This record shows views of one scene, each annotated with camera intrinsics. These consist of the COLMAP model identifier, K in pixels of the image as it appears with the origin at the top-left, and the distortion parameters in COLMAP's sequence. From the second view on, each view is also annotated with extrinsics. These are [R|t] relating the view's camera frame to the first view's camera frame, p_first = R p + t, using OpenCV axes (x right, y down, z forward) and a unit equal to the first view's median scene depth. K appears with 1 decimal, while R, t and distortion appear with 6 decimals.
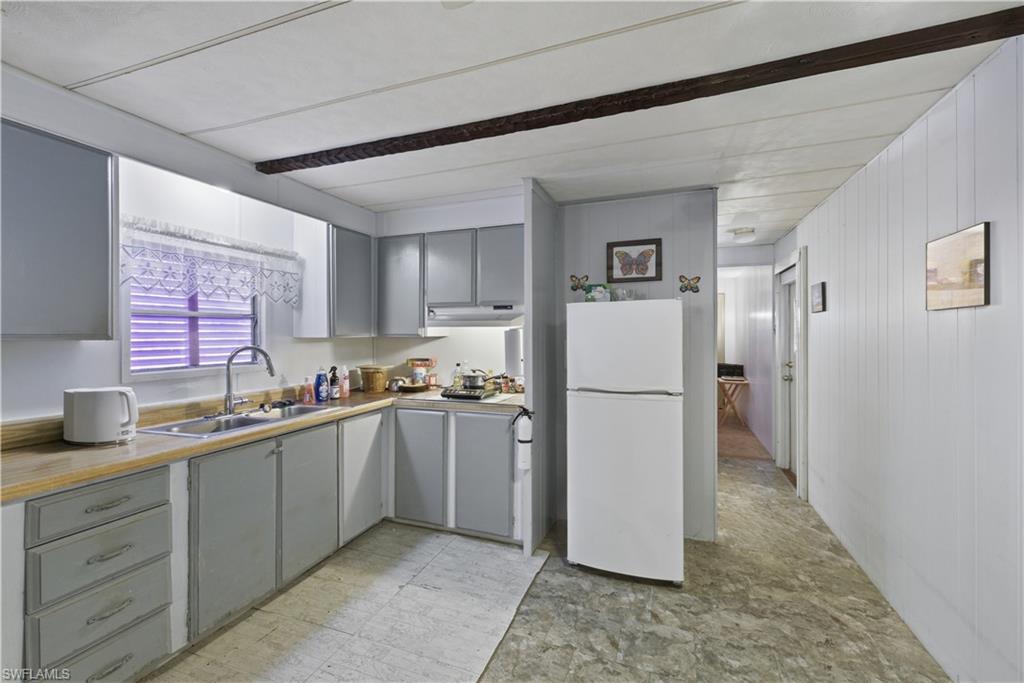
lens RADIAL K [[429.0, 0, 508.5], [0, 429.0, 331.7], [0, 0, 1]] dist [0.000736, -0.000024]
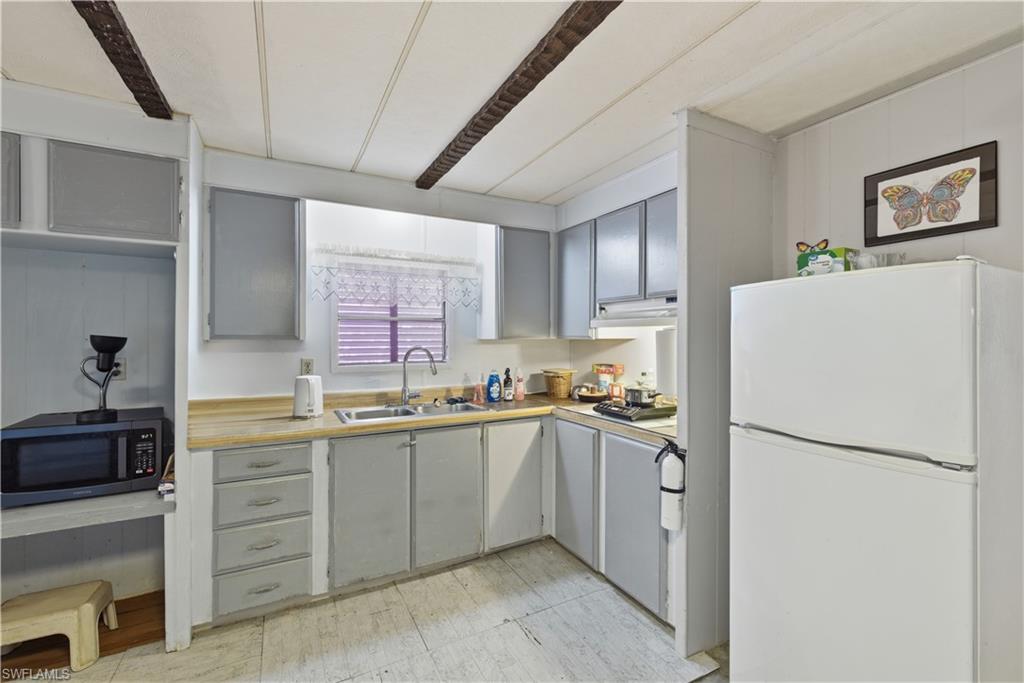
lens RADIAL K [[426.8, 0, 506.1], [0, 426.8, 335.3], [0, 0, 1]] dist [0.000794, -0.000195]
pose [[0.750963, -0.000501, -0.660344, 0.262986], [0.001948, 0.999997, 0.001456, 0.003174], [0.660341, -0.002380, 0.750962, 0.269051]]
